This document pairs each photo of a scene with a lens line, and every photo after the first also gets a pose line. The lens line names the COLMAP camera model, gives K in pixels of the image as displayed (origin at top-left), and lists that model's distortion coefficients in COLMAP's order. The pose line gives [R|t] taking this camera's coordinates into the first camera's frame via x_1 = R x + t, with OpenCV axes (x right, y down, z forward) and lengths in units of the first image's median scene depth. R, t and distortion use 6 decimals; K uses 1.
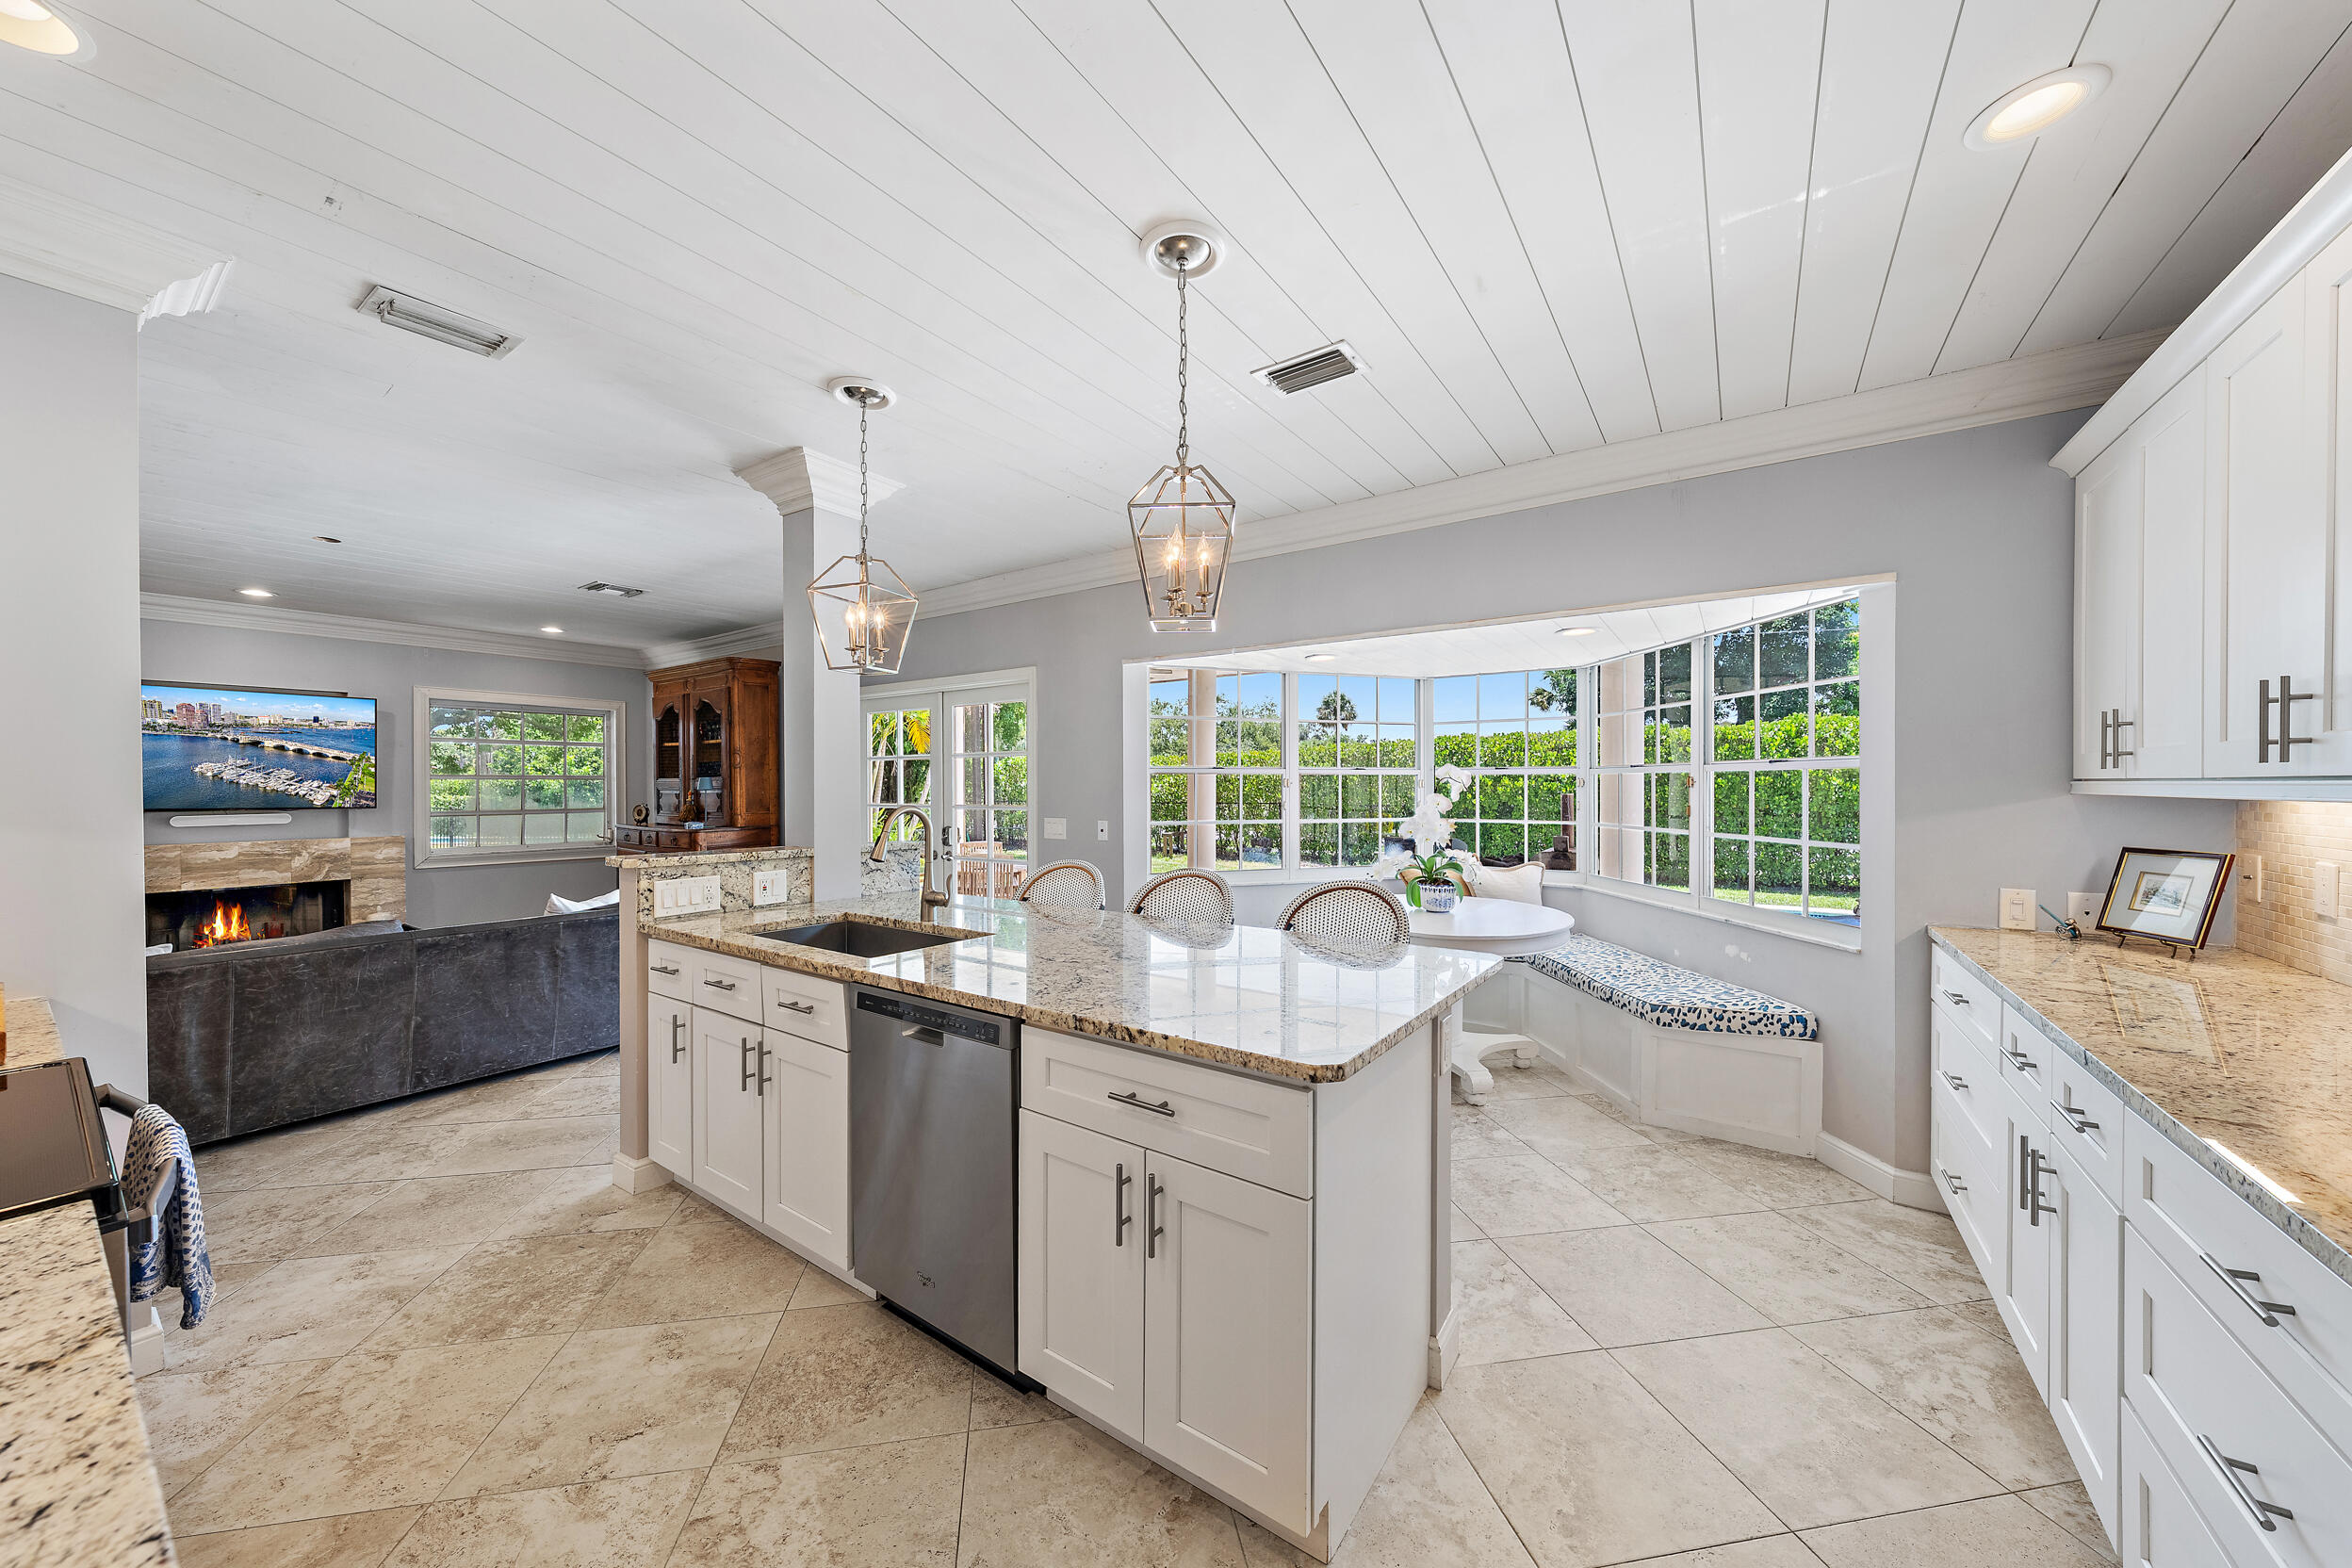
lens RADIAL K [[822.8, 0, 1175.5], [0, 822.8, 789.4], [0, 0, 1]] dist [-0.001101, -0.000128]
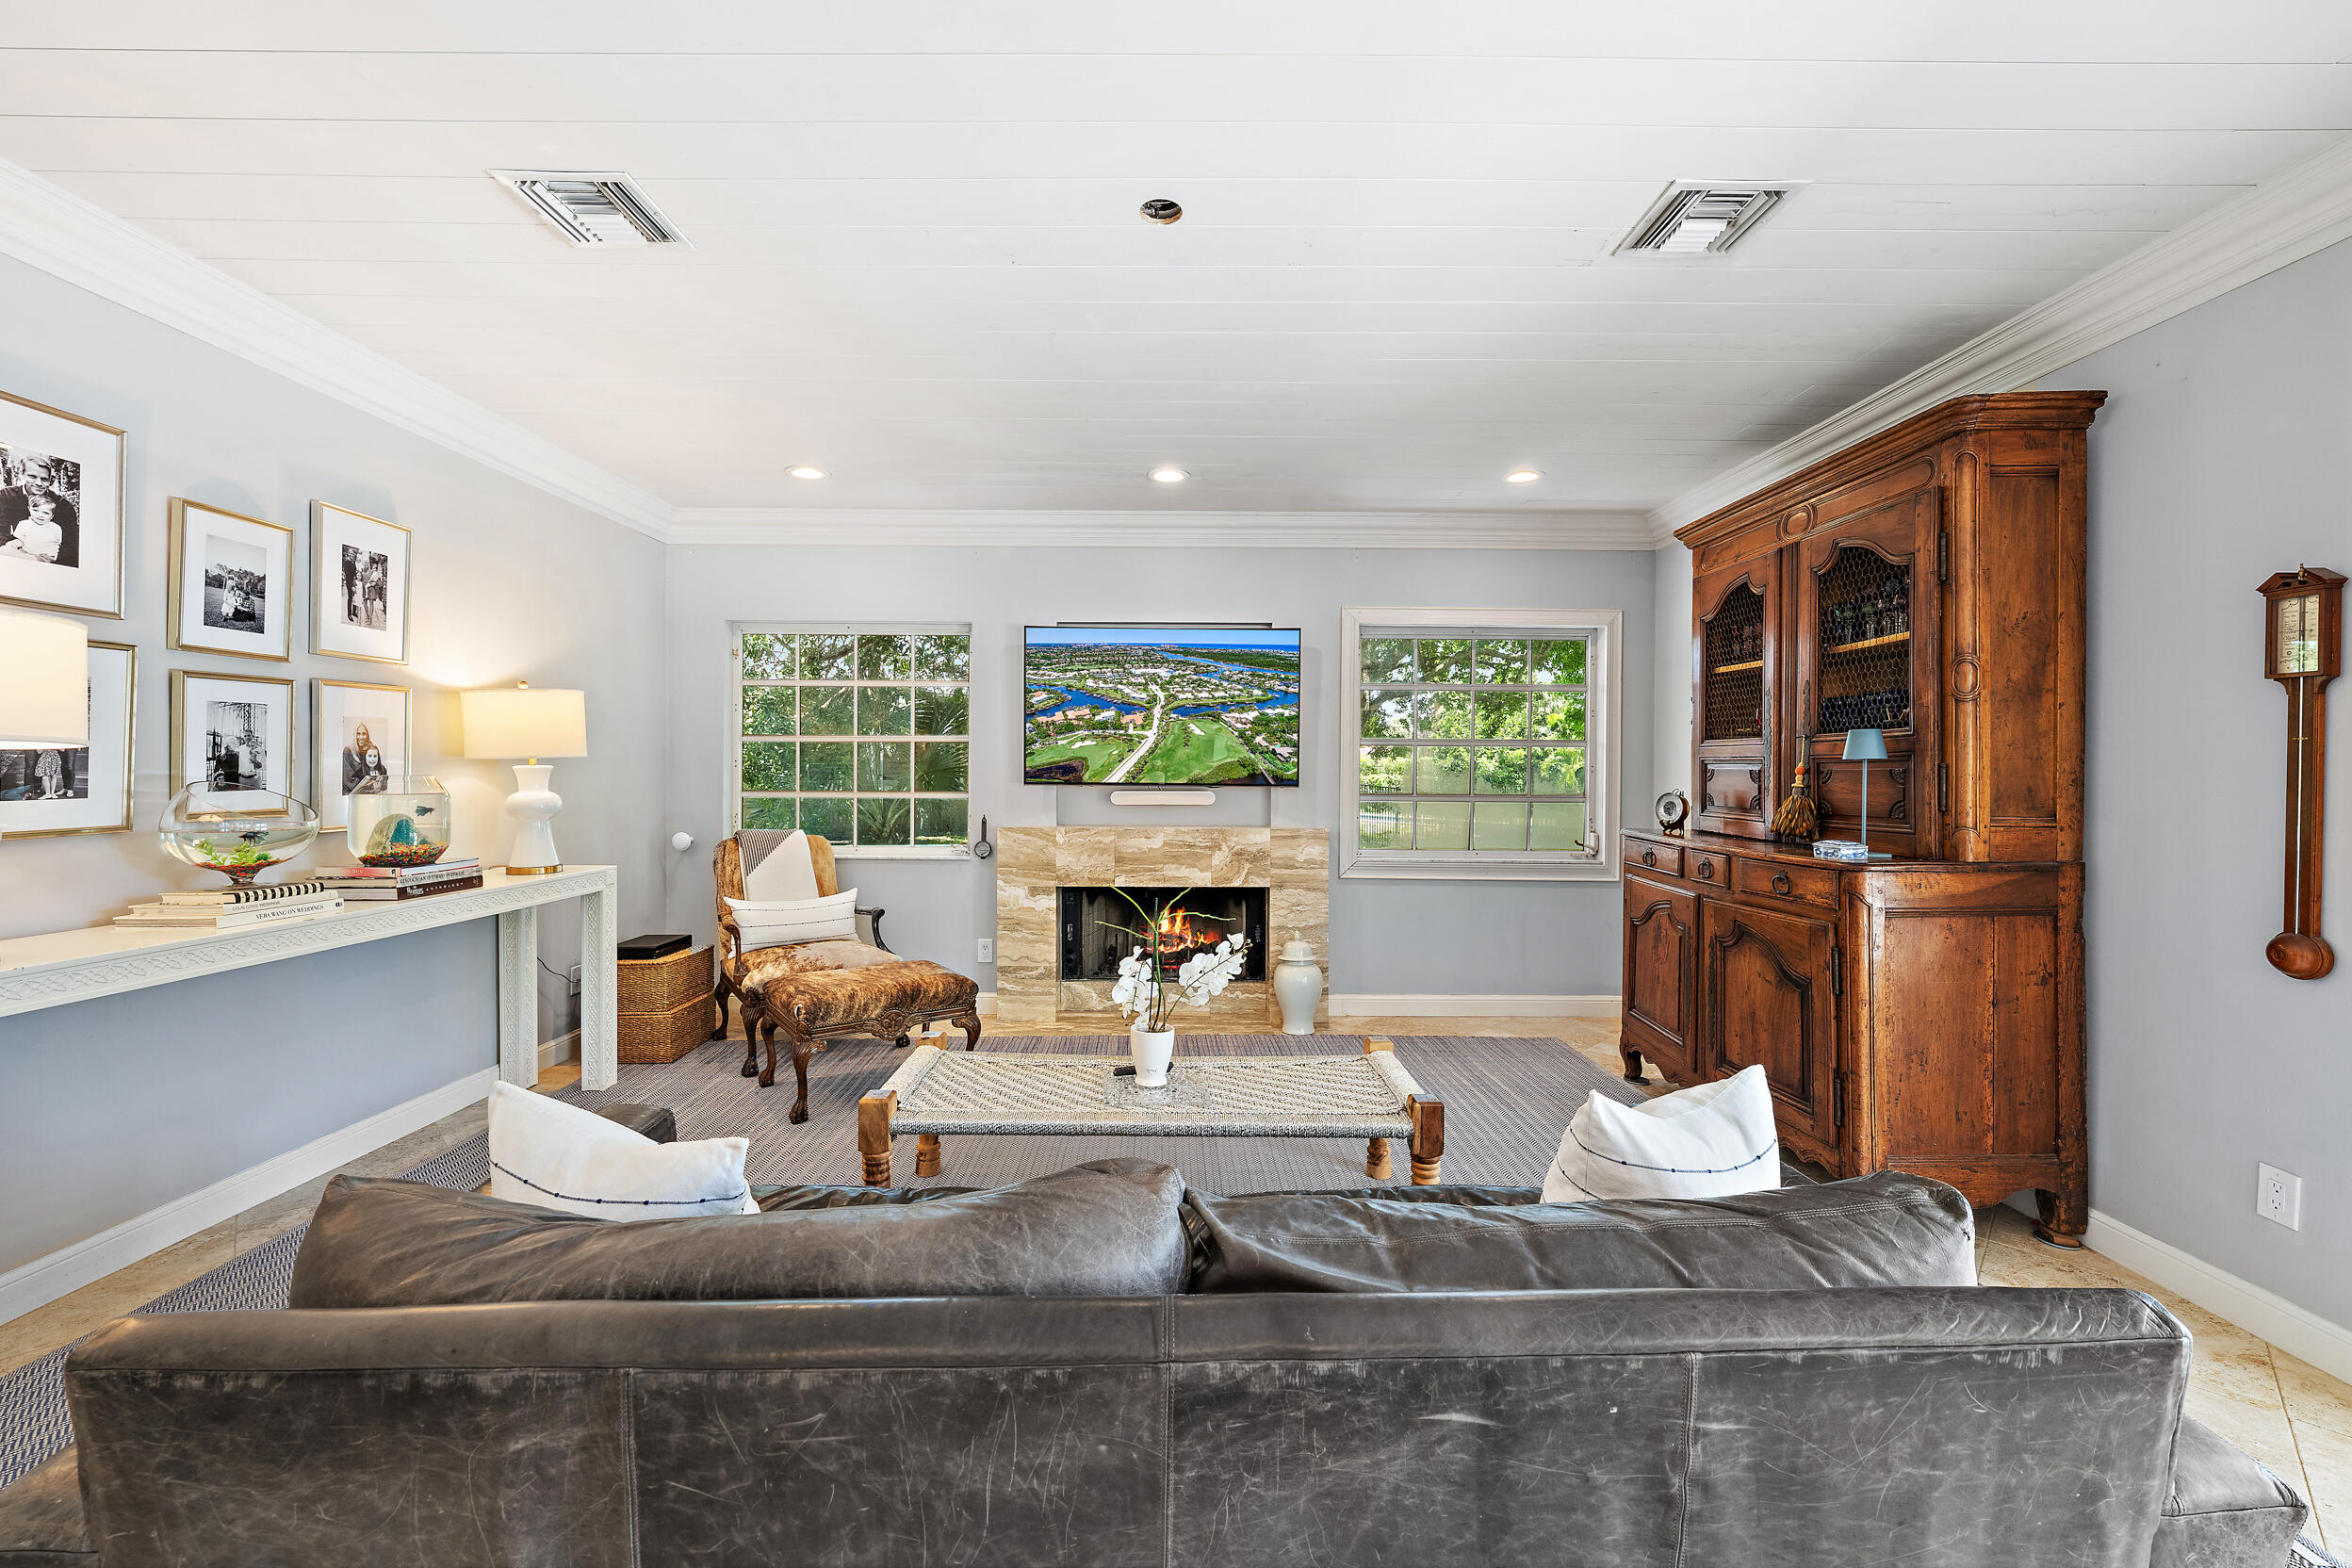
lens RADIAL K [[923.6, 0, 1180.8], [0, 923.6, 775.7], [0, 0, 1]] dist [-0.001181, -0.000074]
pose [[0.575147, 0.014060, -0.817929, -0.403549], [-0.013552, 0.999879, 0.007659, 0.008983], [0.817938, 0.006680, 0.575268, 0.482719]]
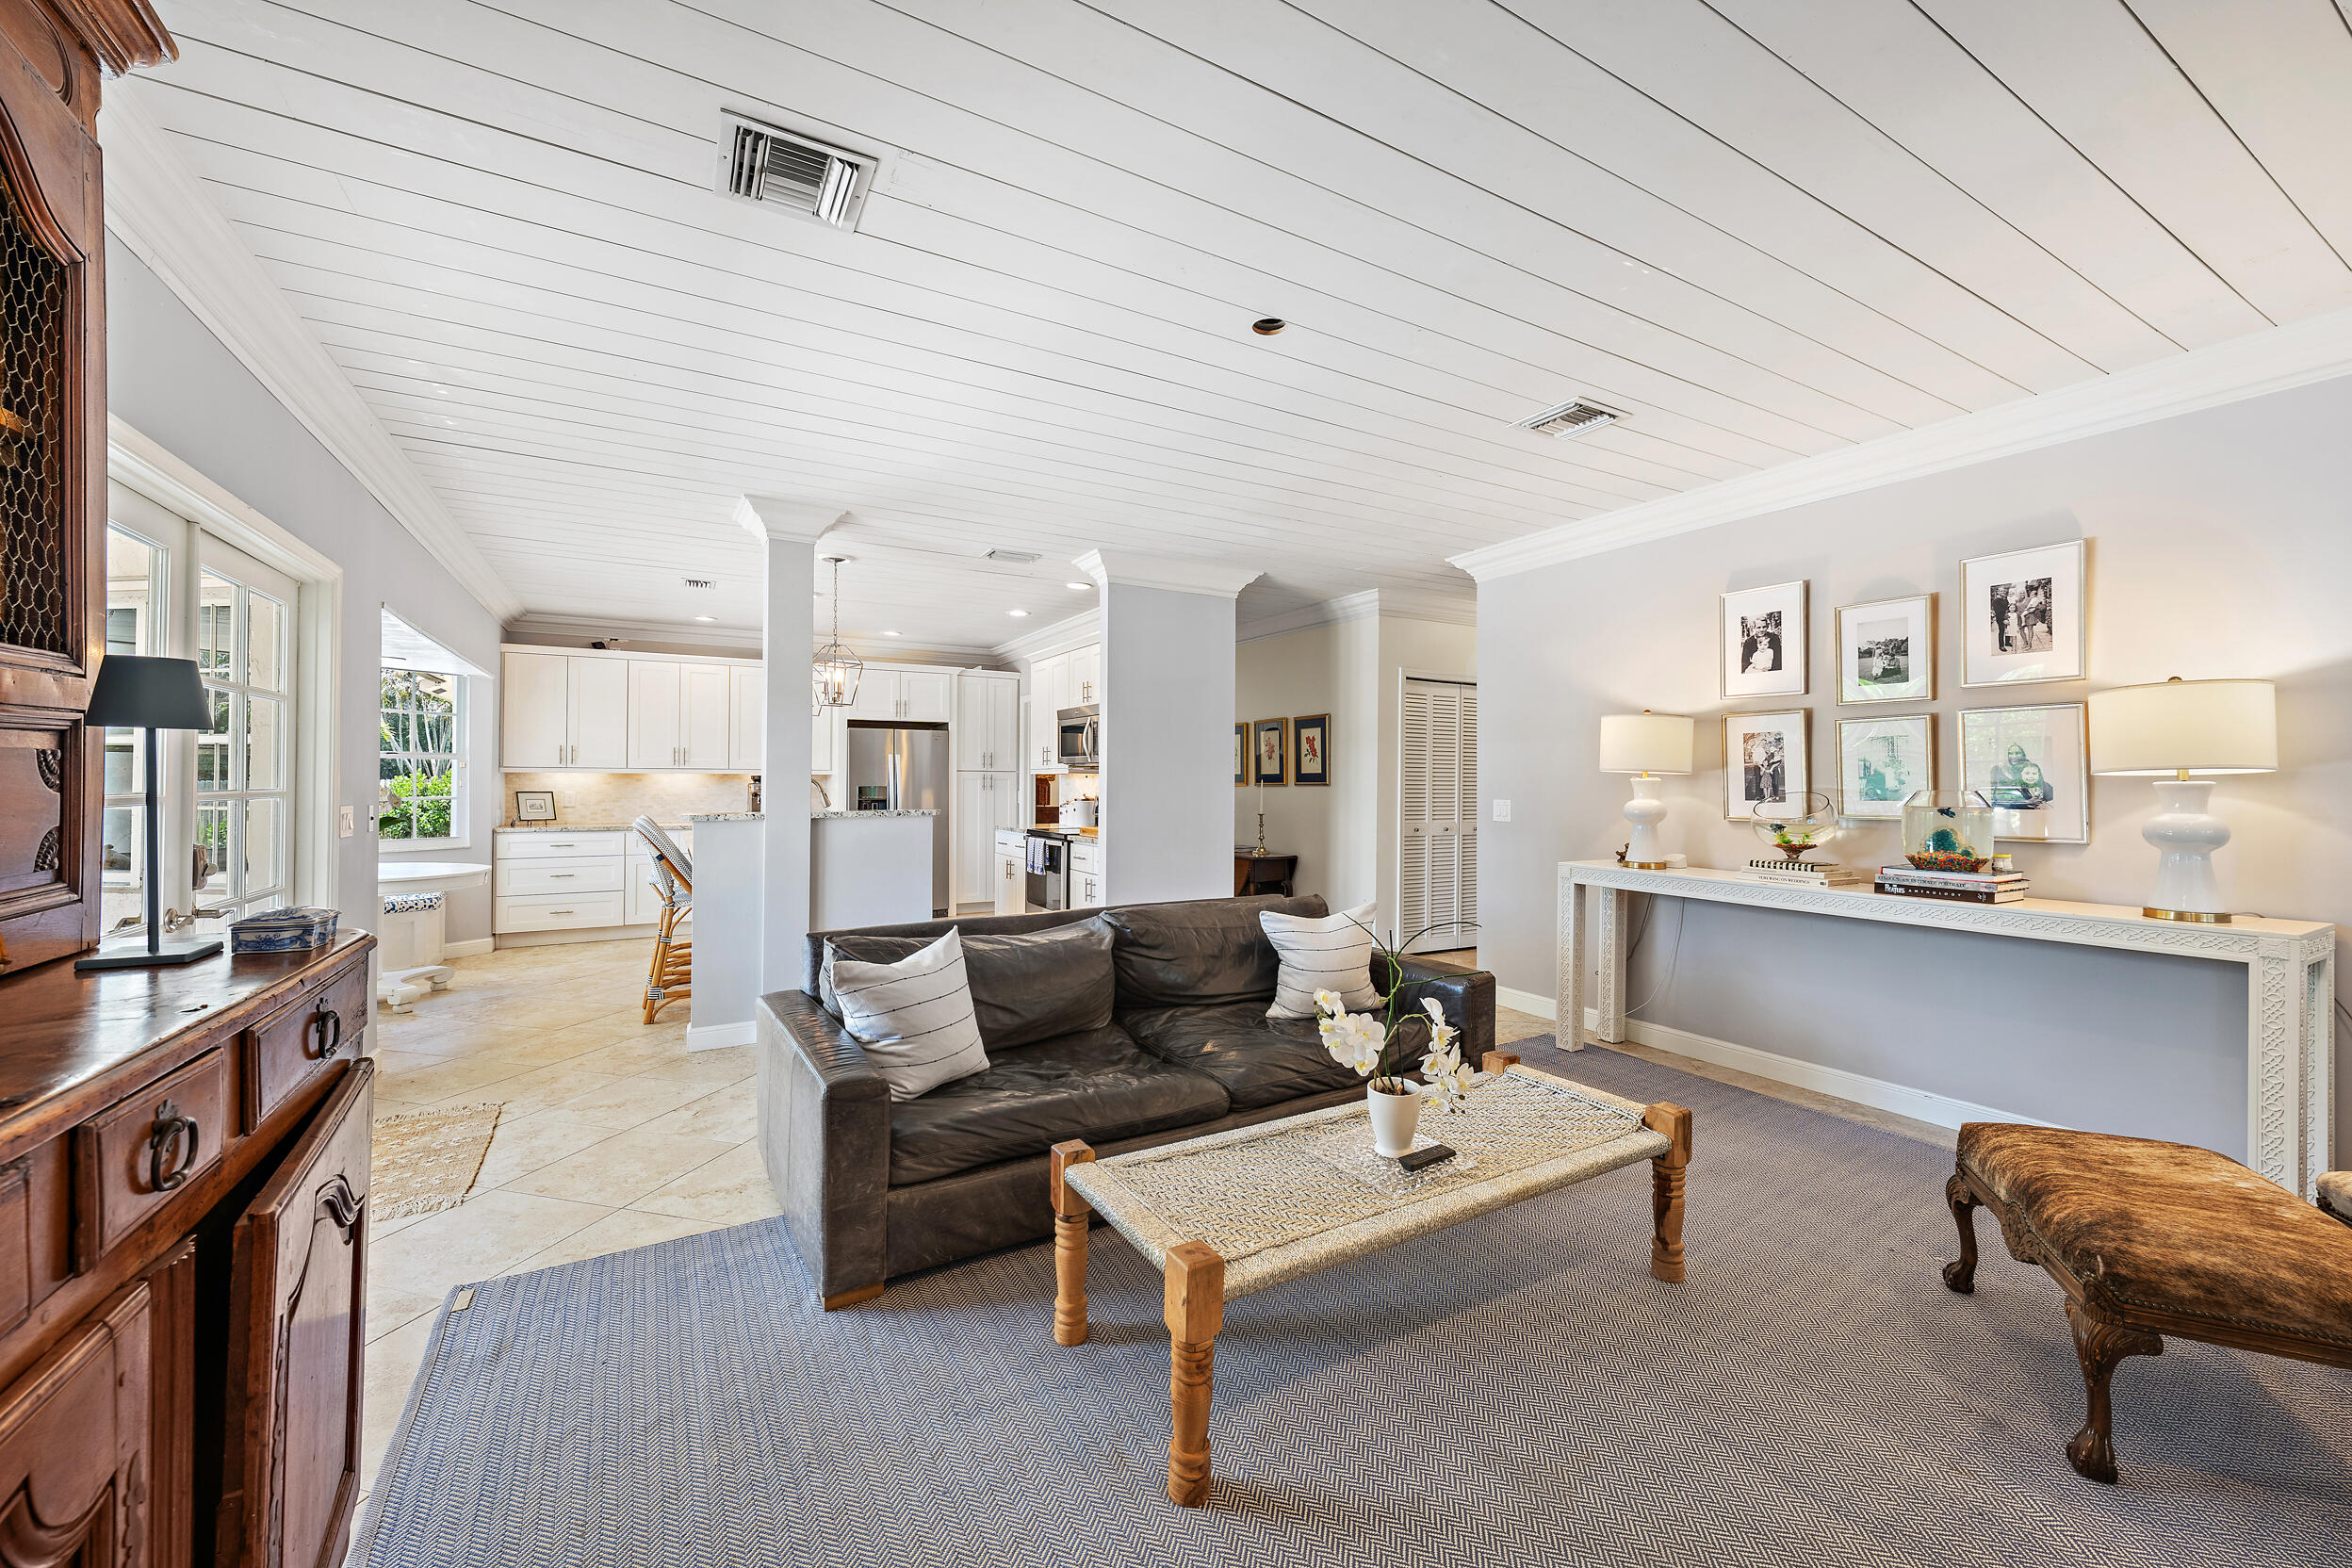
lens RADIAL K [[923.6, 0, 1180.8], [0, 923.6, 775.7], [0, 0, 1]] dist [-0.001181, -0.000074]
pose [[-0.905042, 0.001317, 0.425320, -0.852767], [0.000310, 0.999997, -0.002435, 0.010567], [-0.425322, -0.002072, -0.905040, 1.099450]]
